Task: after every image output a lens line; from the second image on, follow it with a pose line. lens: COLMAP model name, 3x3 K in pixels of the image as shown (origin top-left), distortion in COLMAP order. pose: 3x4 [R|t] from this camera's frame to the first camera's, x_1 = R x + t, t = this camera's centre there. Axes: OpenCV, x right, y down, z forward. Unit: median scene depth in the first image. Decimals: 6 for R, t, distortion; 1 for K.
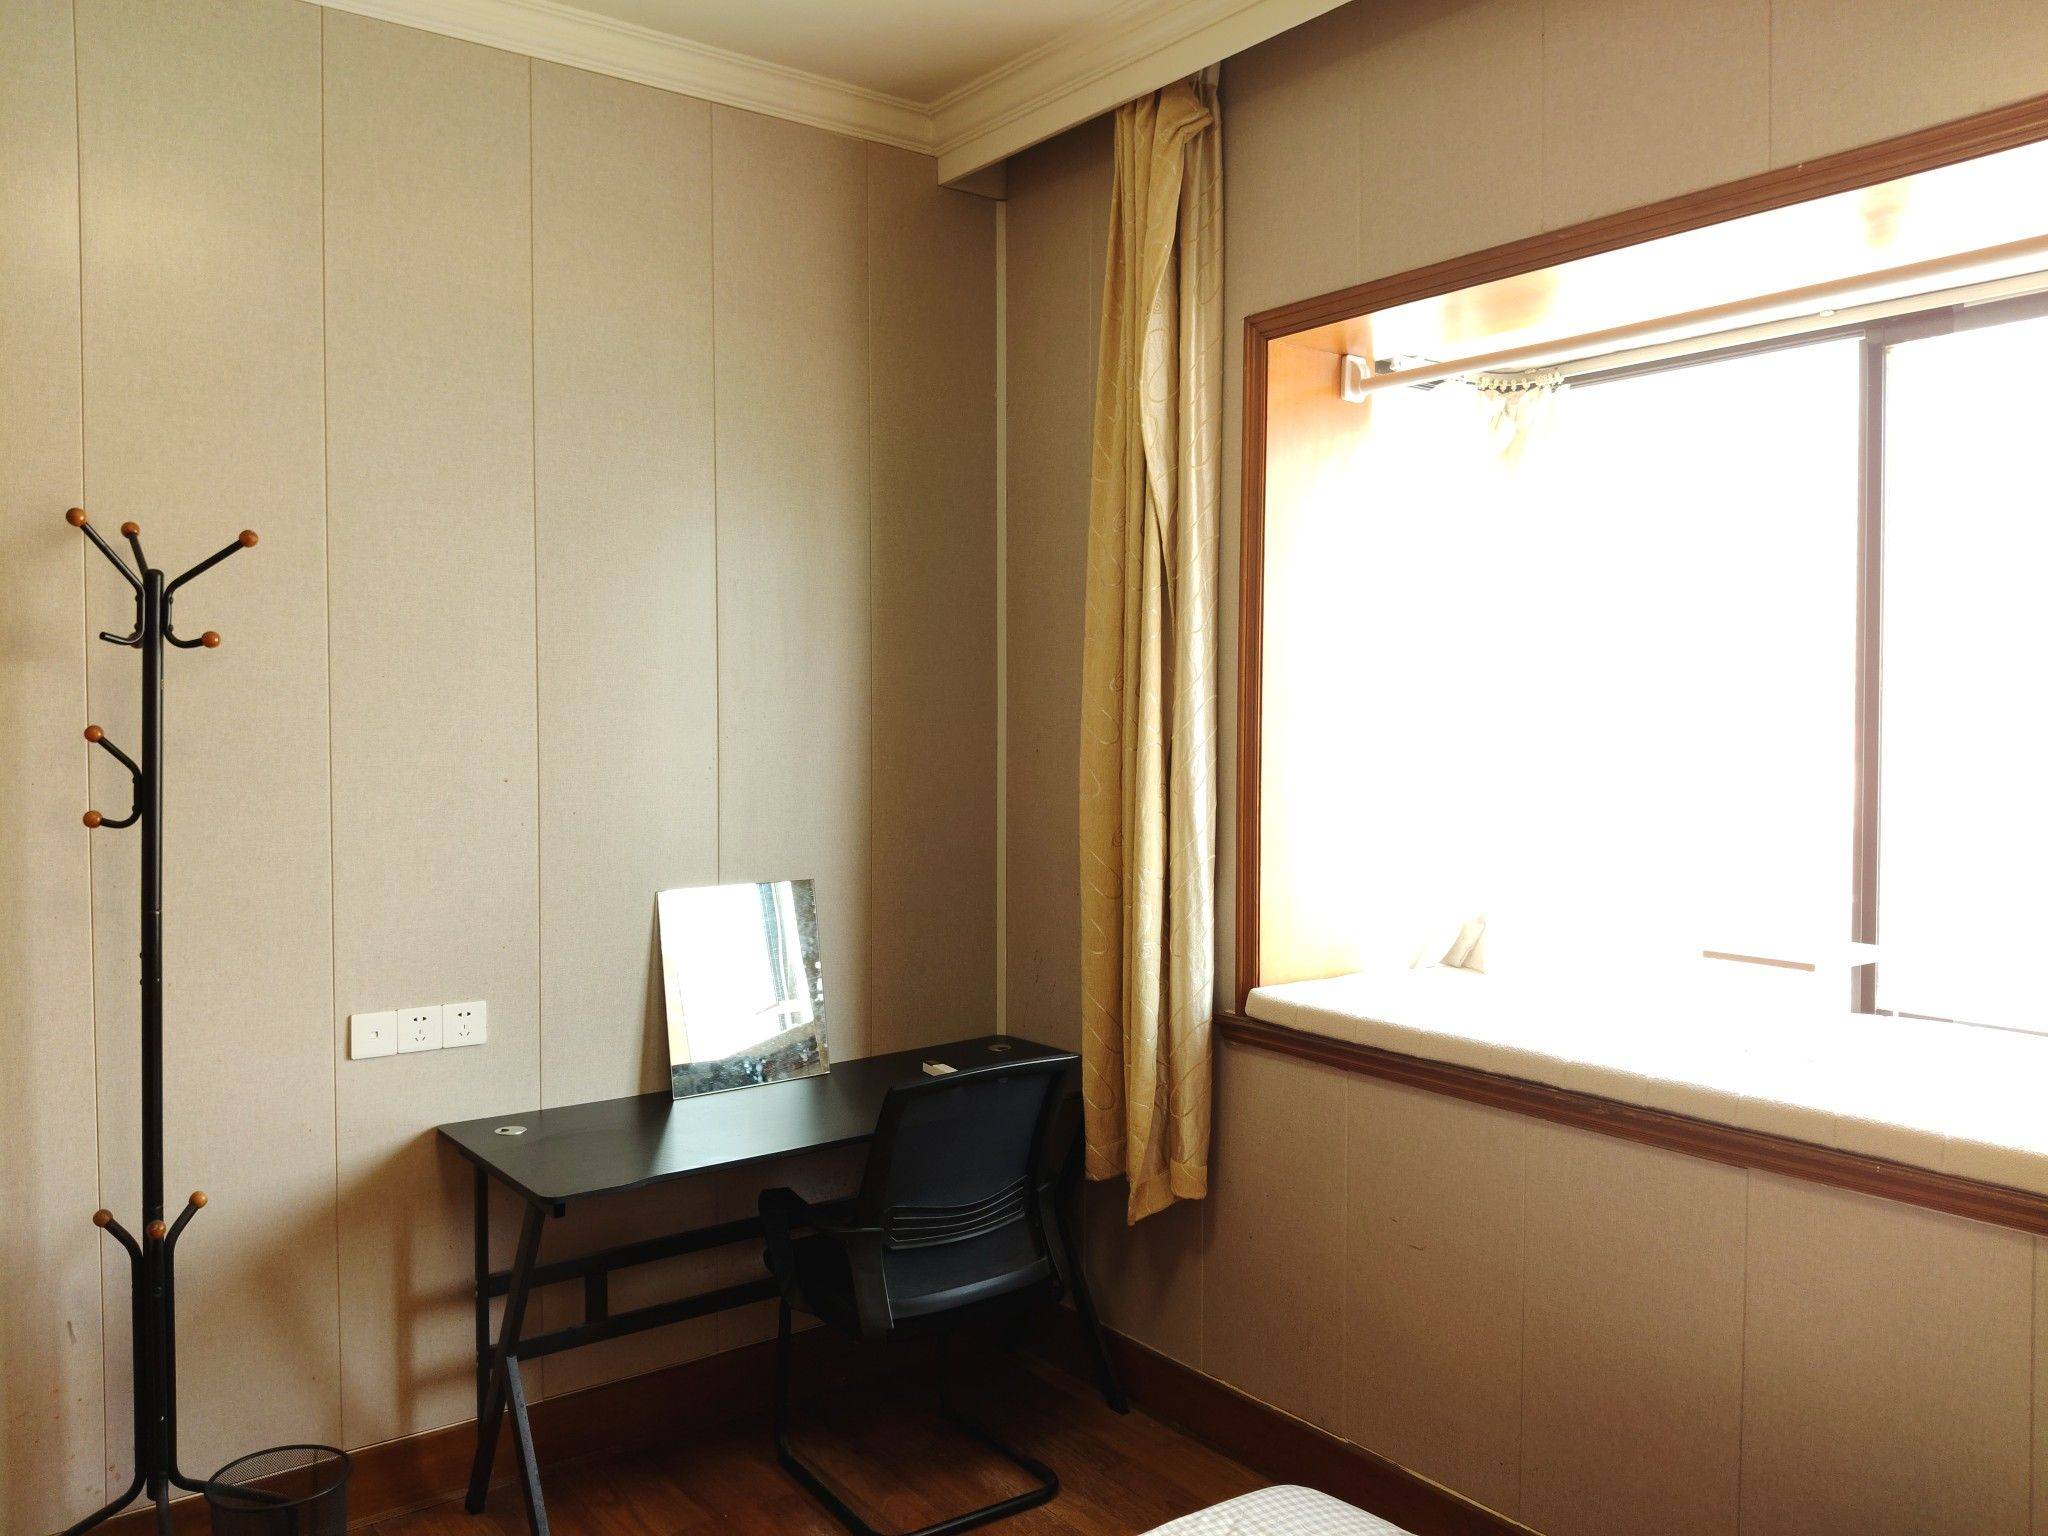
lens RADIAL K [[1554.3, 0, 1011.0], [0, 1554.3, 756.8], [0, 0, 1]] dist [0.081197, -0.174484]
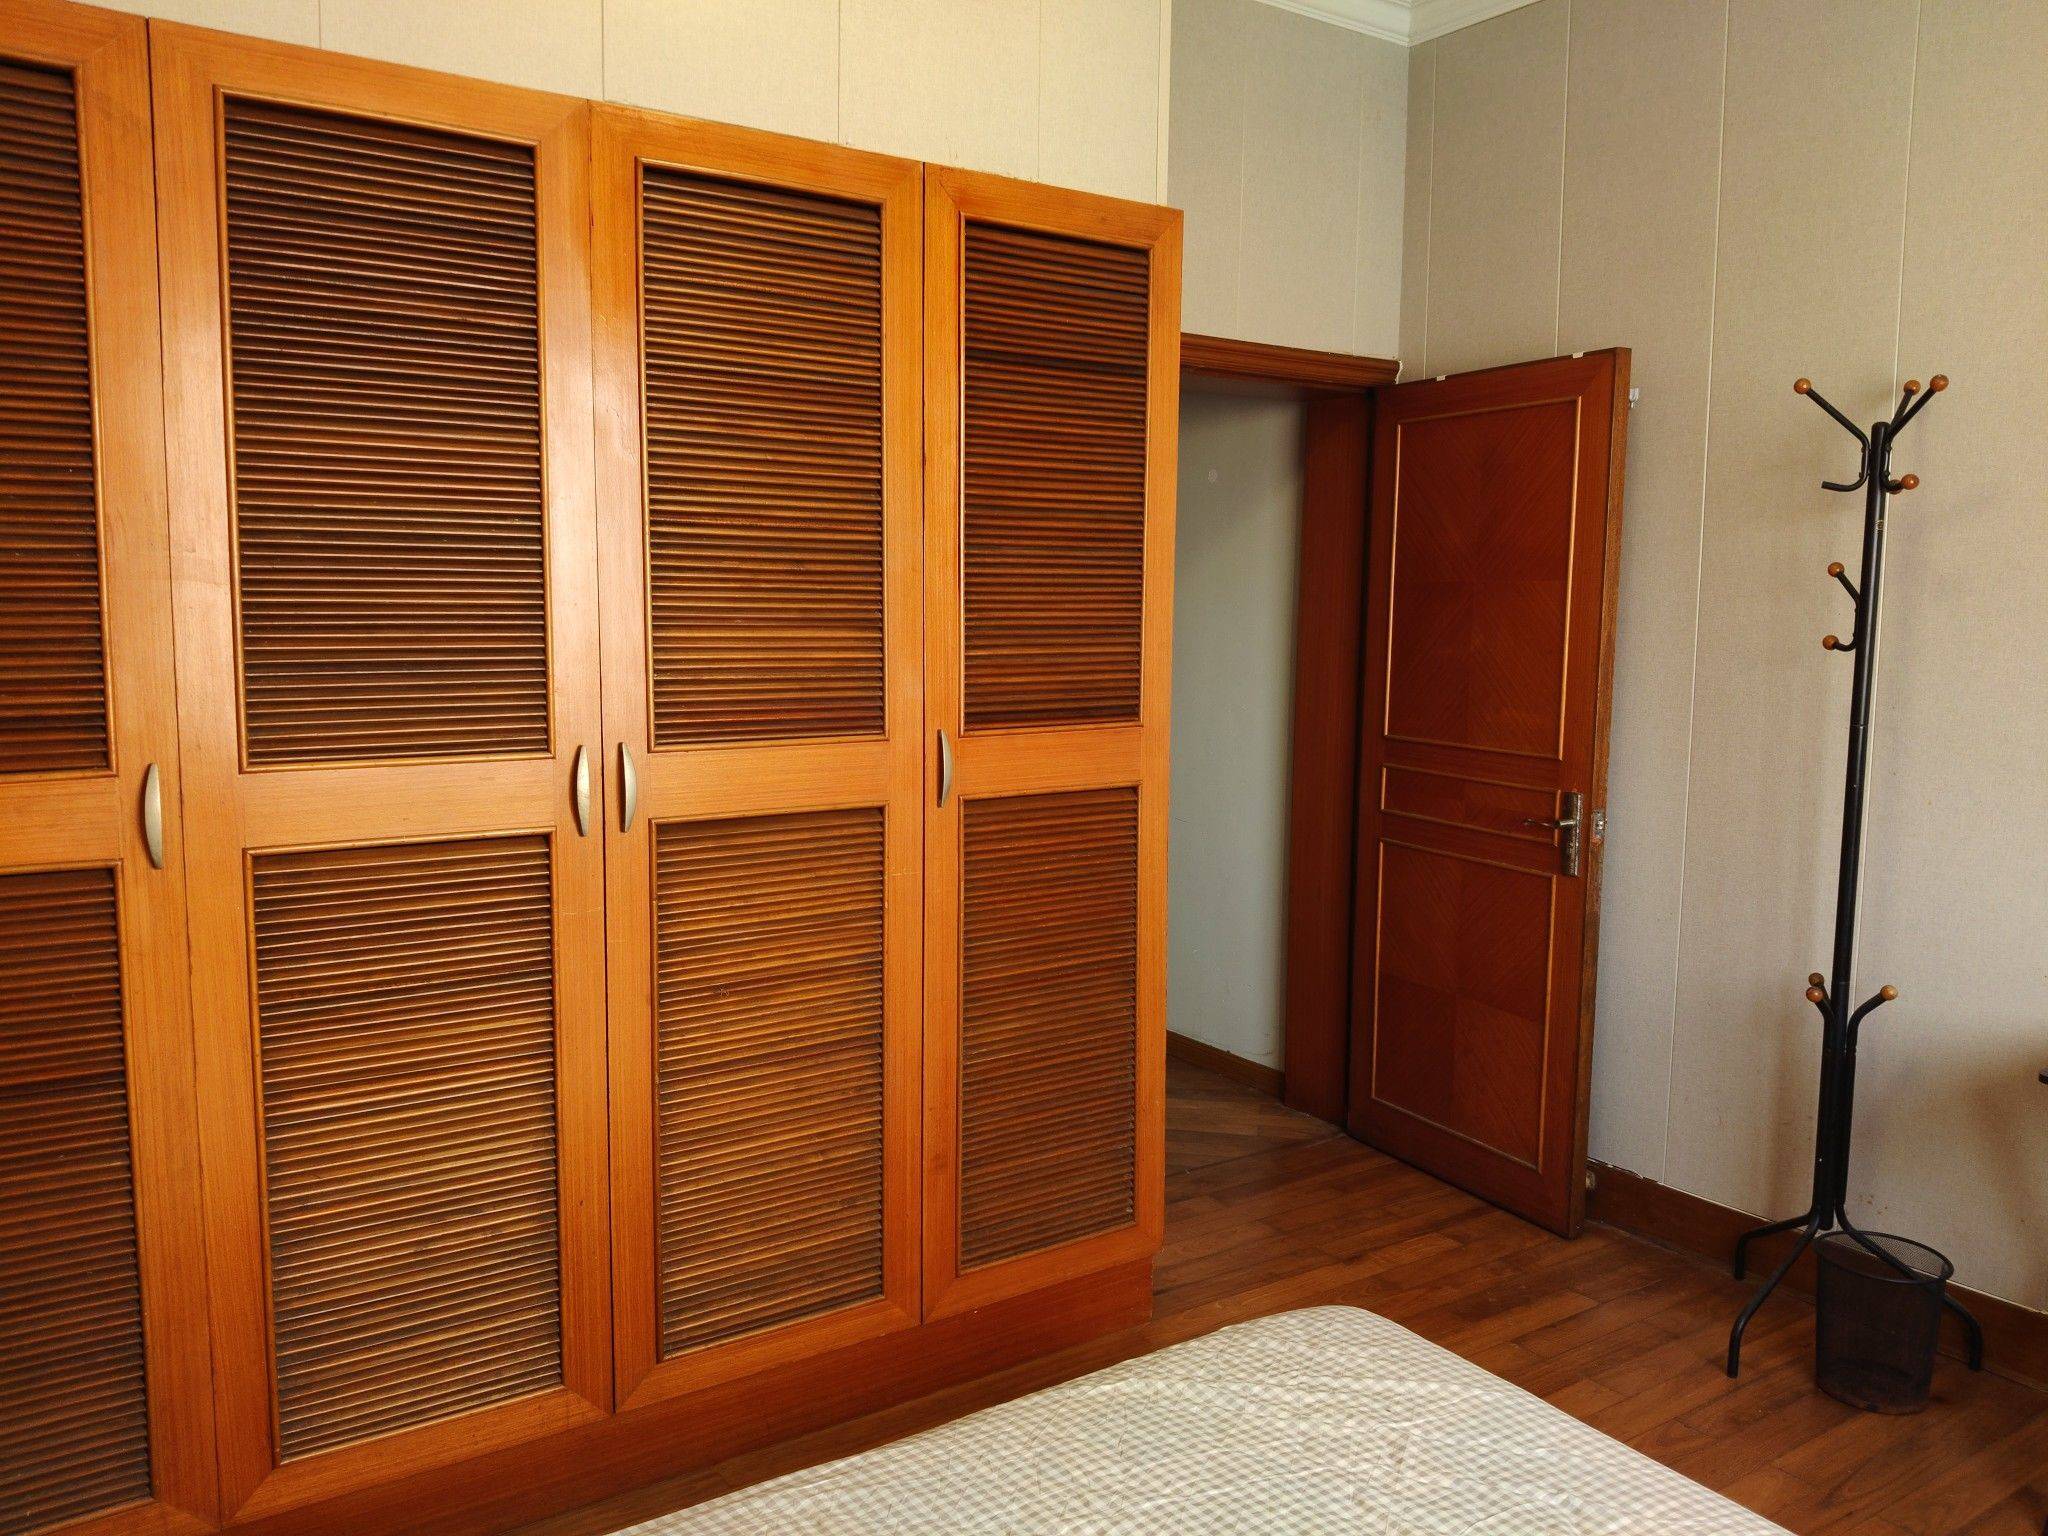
lens RADIAL K [[1564.0, 0, 1024.0], [0, 1564.0, 768.0], [0, 0, 1]] dist [0.069960, -0.110906]
pose [[0.003884, 0.114806, -0.993380, 0.562788], [-0.053628, 0.991982, 0.114434, 0.028583], [0.998553, 0.052828, 0.010009, 0.349619]]
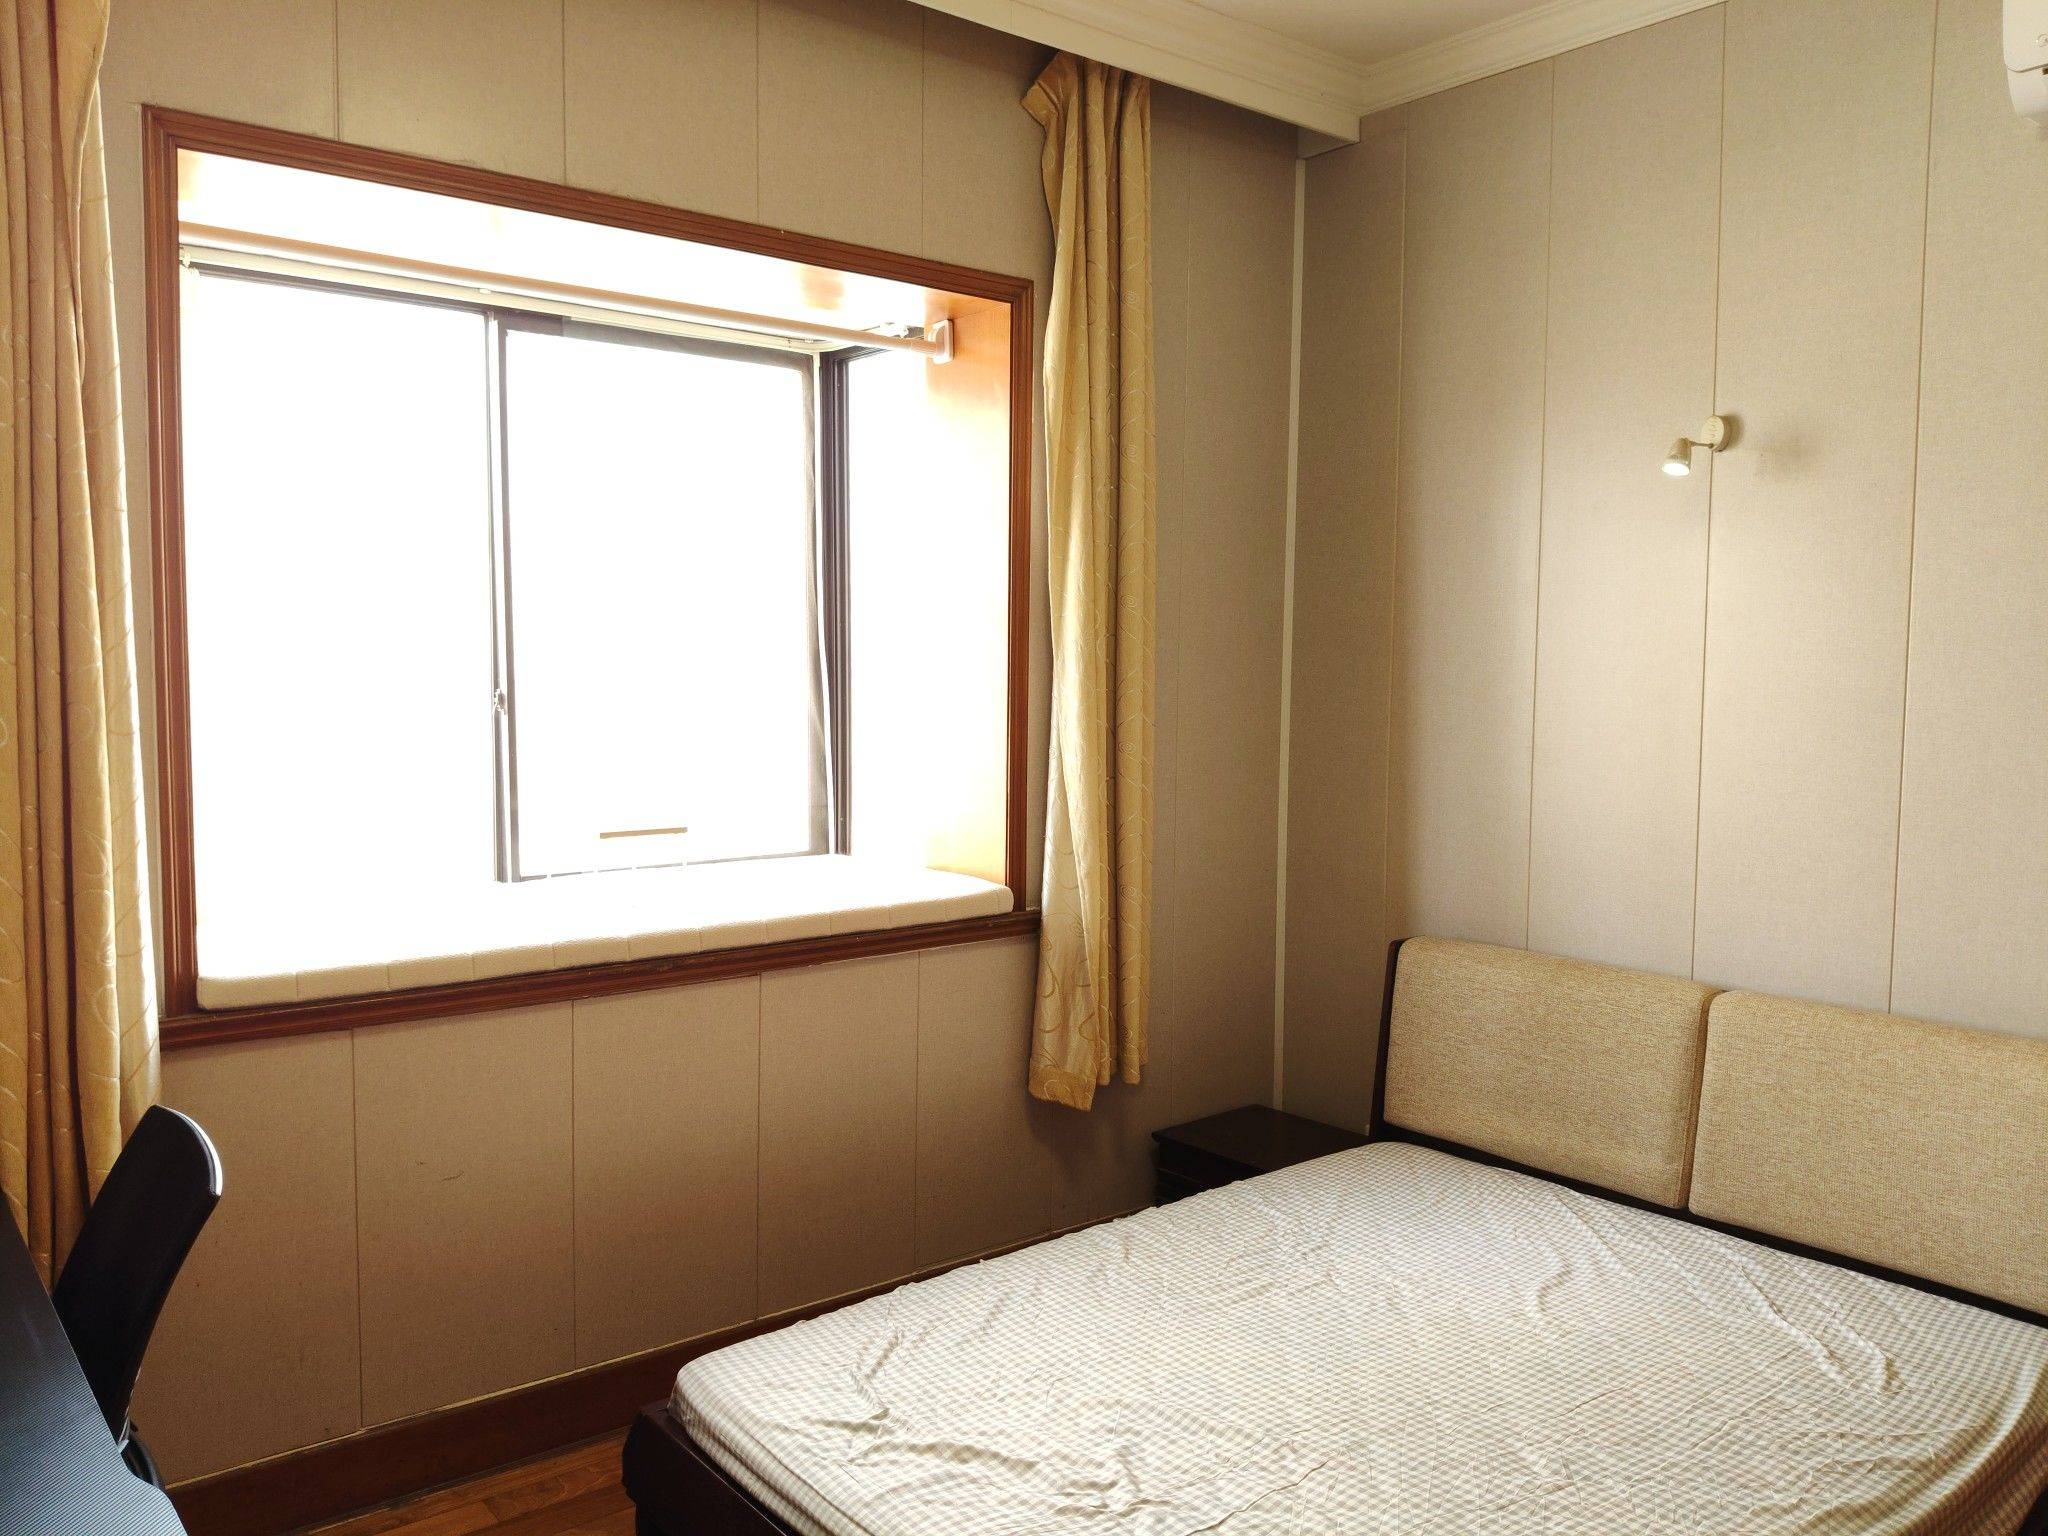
lens RADIAL K [[1554.3, 0, 1011.0], [0, 1554.3, 756.8], [0, 0, 1]] dist [0.081197, -0.174484]
pose [[-0.034993, -0.063146, 0.997391, -0.669450], [0.034618, 0.997326, 0.064356, 0.002330], [-0.998788, 0.036780, -0.032713, 0.640817]]
